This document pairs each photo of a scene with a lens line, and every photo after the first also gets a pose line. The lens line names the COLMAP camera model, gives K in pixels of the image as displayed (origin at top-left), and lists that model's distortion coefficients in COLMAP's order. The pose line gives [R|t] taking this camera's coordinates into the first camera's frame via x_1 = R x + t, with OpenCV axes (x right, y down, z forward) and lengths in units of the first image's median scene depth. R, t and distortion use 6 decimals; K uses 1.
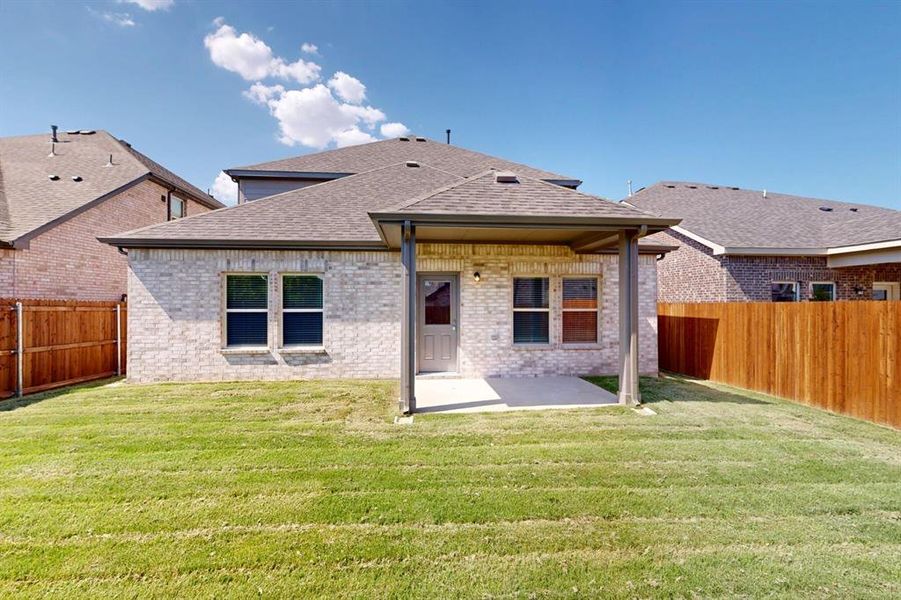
lens RADIAL K [[391.8, 0, 450.5], [0, 391.8, 300.0], [0, 0, 1]] dist [0.000498, -0.000255]
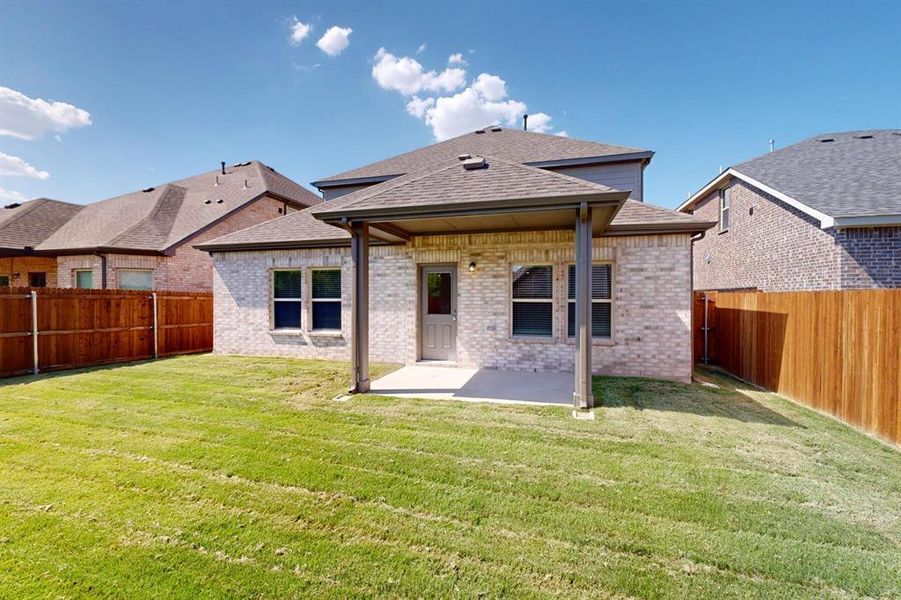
lens RADIAL K [[391.8, 0, 450.5], [0, 391.8, 300.0], [0, 0, 1]] dist [0.000498, -0.000255]
pose [[0.931091, 0.003956, -0.364766, 0.387640], [0.003028, 0.999823, 0.018573, 0.006504], [0.364774, -0.018398, 0.930914, 0.055259]]
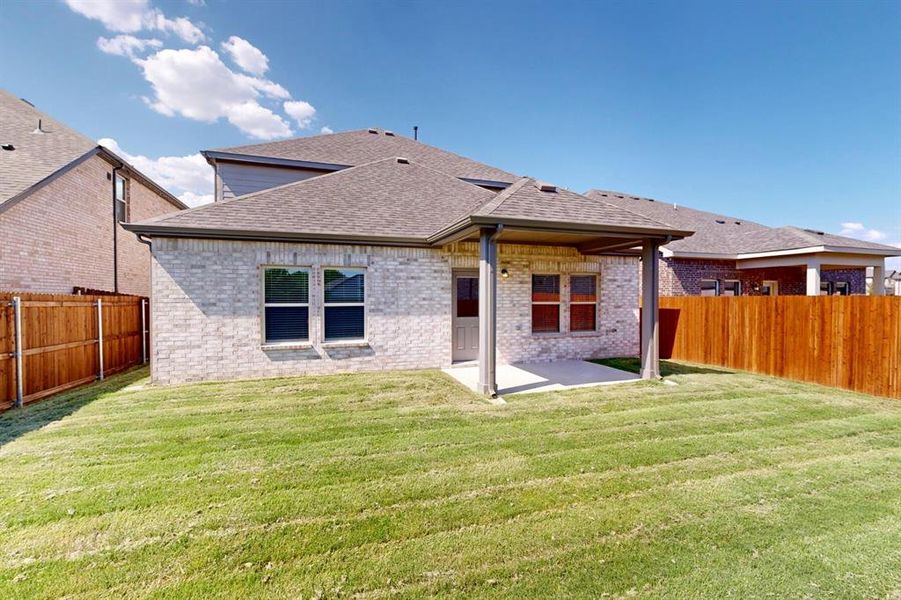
lens RADIAL K [[391.8, 0, 450.5], [0, 391.8, 300.0], [0, 0, 1]] dist [0.000498, -0.000255]
pose [[0.971744, -0.002485, 0.236022, -0.350311], [-0.001579, 0.999854, 0.017029, -0.002511], [-0.236030, -0.016920, 0.971598, -0.041117]]
